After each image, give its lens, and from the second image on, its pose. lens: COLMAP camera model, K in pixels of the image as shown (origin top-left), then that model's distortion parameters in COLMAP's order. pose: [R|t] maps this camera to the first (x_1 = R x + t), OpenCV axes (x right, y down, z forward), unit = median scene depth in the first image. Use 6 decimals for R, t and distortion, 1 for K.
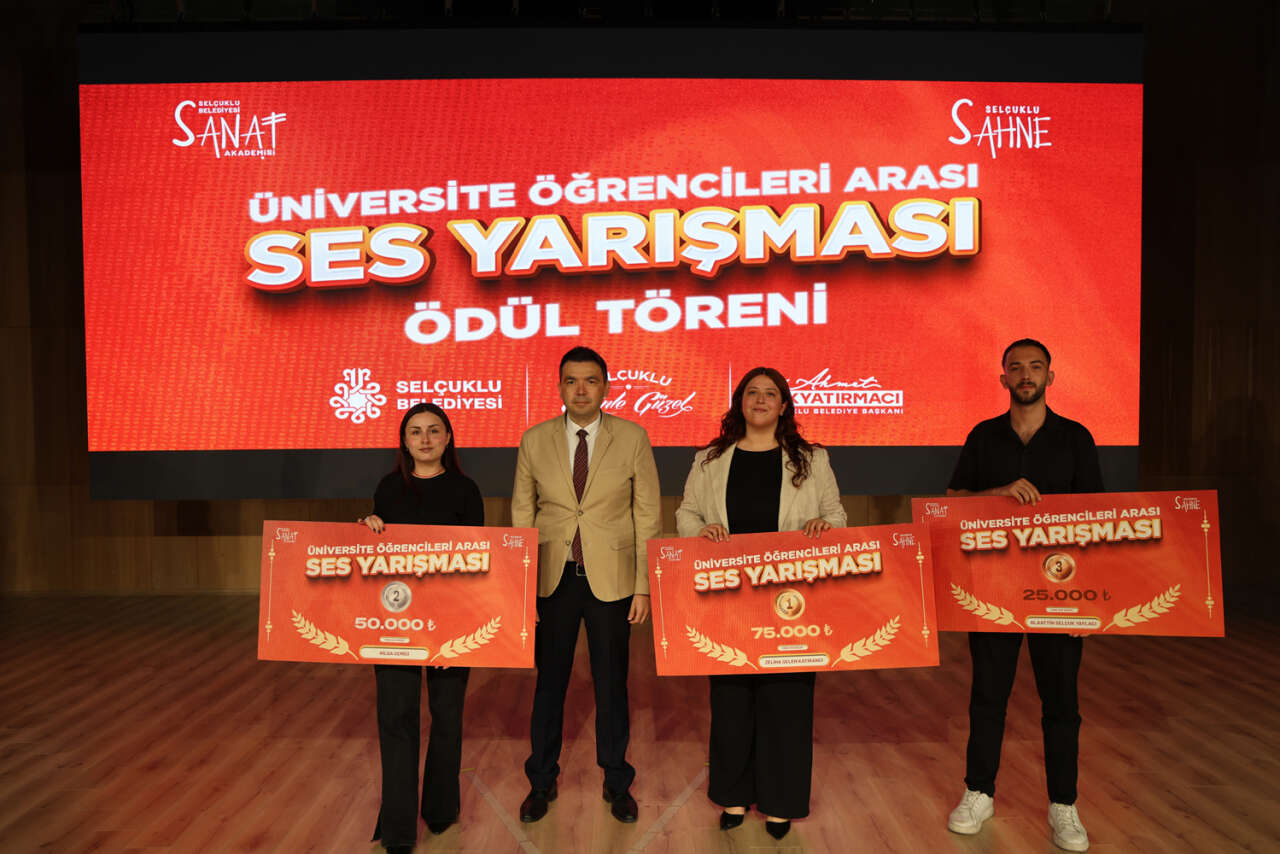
lens RADIAL K [[904.9, 0, 589.5], [0, 904.9, 426.4], [0, 0, 1]] dist [0.005349, 0.003985]
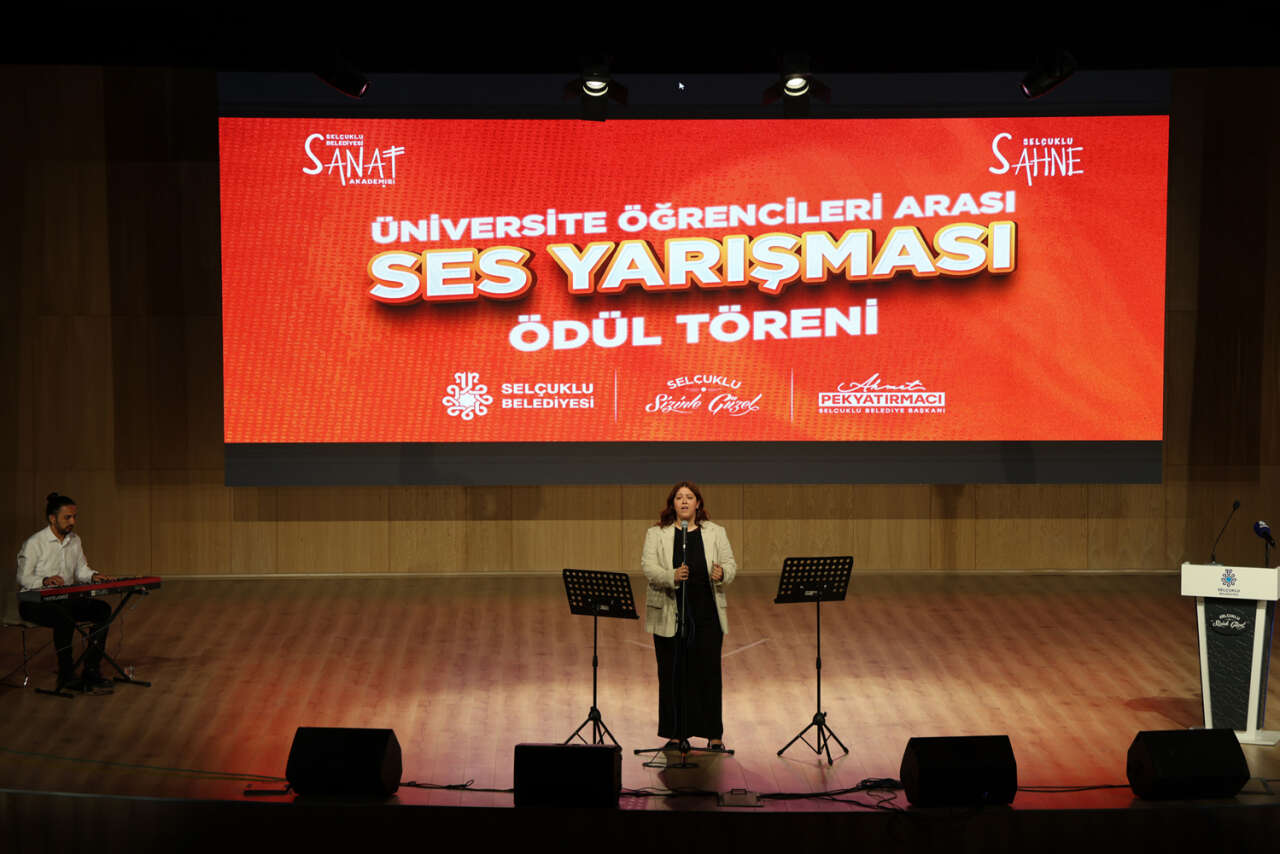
lens RADIAL K [[3615.8, 0, 640.0], [0, 3615.8, 427.0], [0, 0, 1]] dist [0.712597, 0.134336]
pose [[0.999031, 0.004157, 0.043825, -0.238443], [-0.006790, 0.998169, 0.060105, -0.271393], [-0.043495, -0.060344, 0.997230, -3.580469]]
